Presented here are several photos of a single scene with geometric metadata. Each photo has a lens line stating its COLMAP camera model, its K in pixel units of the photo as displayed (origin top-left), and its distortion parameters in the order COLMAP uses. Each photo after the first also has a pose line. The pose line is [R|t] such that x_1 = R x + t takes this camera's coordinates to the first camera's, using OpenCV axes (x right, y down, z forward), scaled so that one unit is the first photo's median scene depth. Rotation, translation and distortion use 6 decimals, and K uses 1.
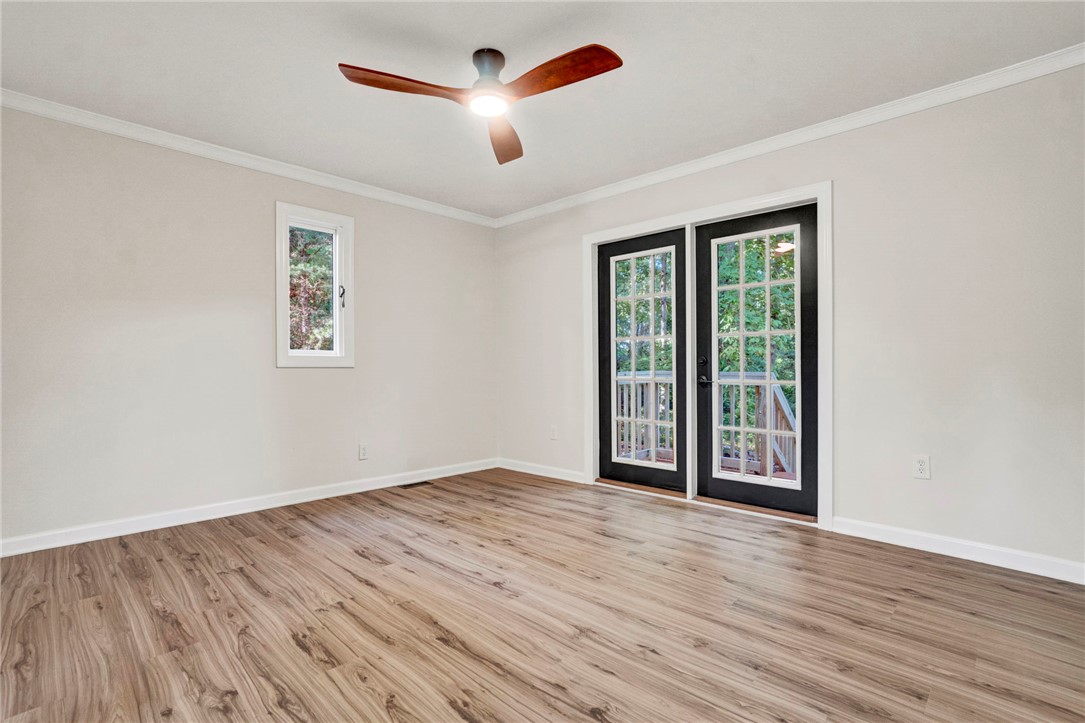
lens RADIAL K [[504.0, 0, 533.4], [0, 504.0, 365.5], [0, 0, 1]] dist [-0.002442, 0.001733]
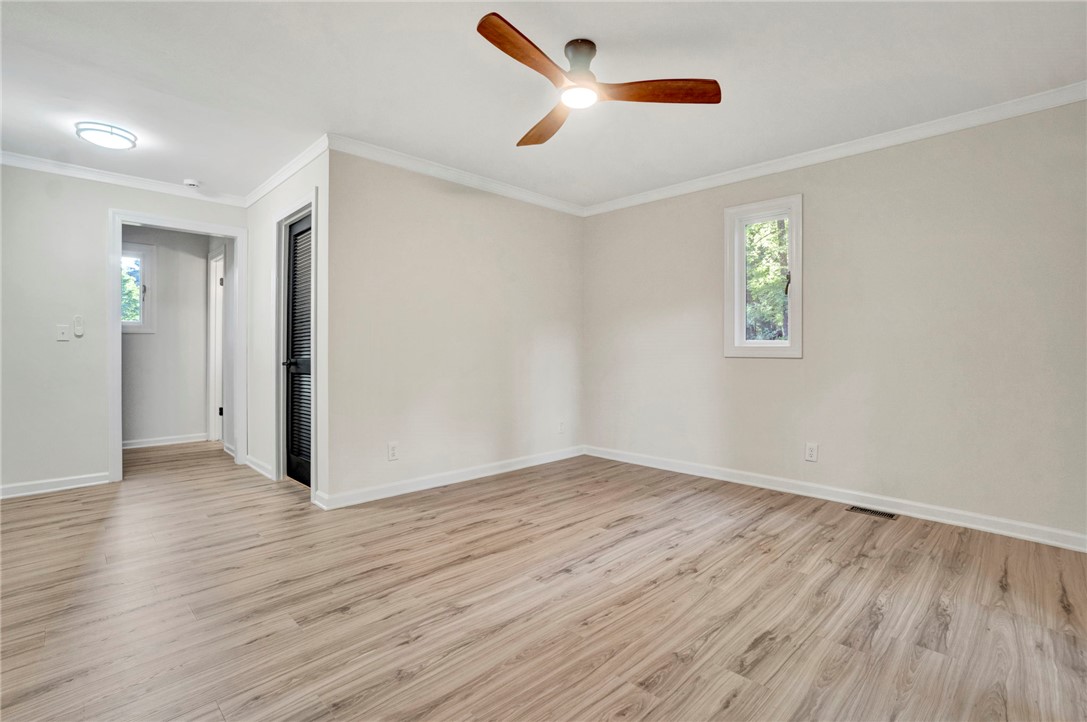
lens RADIAL K [[504.9, 0, 532.3], [0, 504.9, 357.2], [0, 0, 1]] dist [-0.002442, 0.001733]
pose [[-0.005621, 0.005840, -0.999967, 0.741952], [0.003835, 0.999976, 0.005818, 0.013387], [0.999977, -0.003802, -0.005643, 0.777096]]
